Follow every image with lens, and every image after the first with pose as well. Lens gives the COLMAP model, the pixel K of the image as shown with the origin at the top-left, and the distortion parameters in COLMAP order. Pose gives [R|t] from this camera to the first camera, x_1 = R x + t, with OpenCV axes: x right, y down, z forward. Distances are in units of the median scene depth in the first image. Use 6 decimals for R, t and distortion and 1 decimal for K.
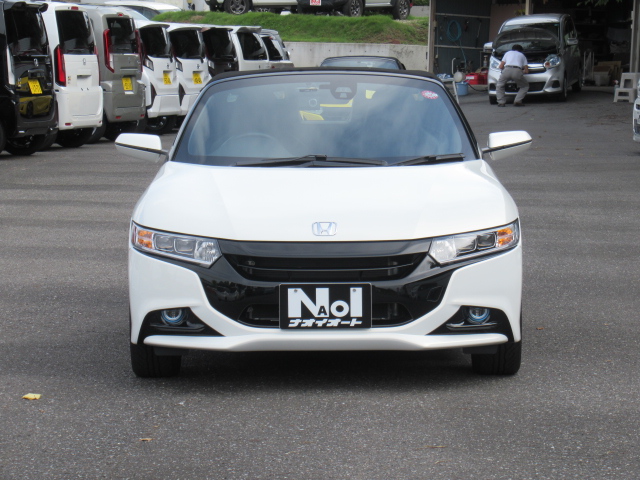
lens RADIAL K [[810.3, 0, 320.0], [0, 810.3, 240.0], [0, 0, 1]] dist [0.006703, 0.029819]
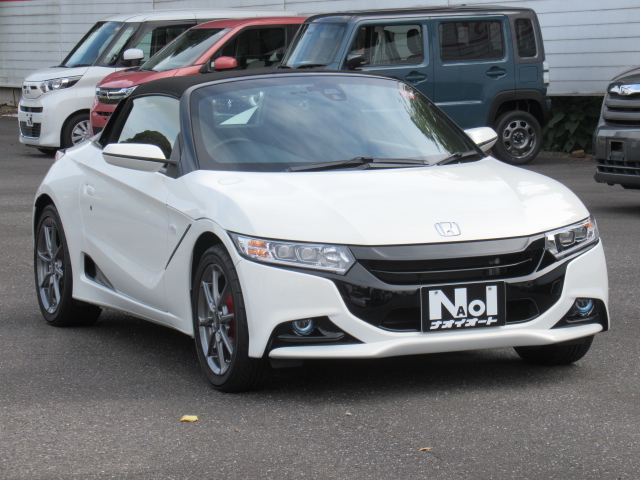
lens RADIAL K [[810.3, 0, 320.0], [0, 810.3, 240.0], [0, 0, 1]] dist [0.006703, 0.029819]
pose [[0.992071, -0.051947, 0.114438, -0.277234], [0.052331, 0.998630, -0.000354, -0.008718], [-0.114263, 0.006340, 0.993430, 0.027977]]
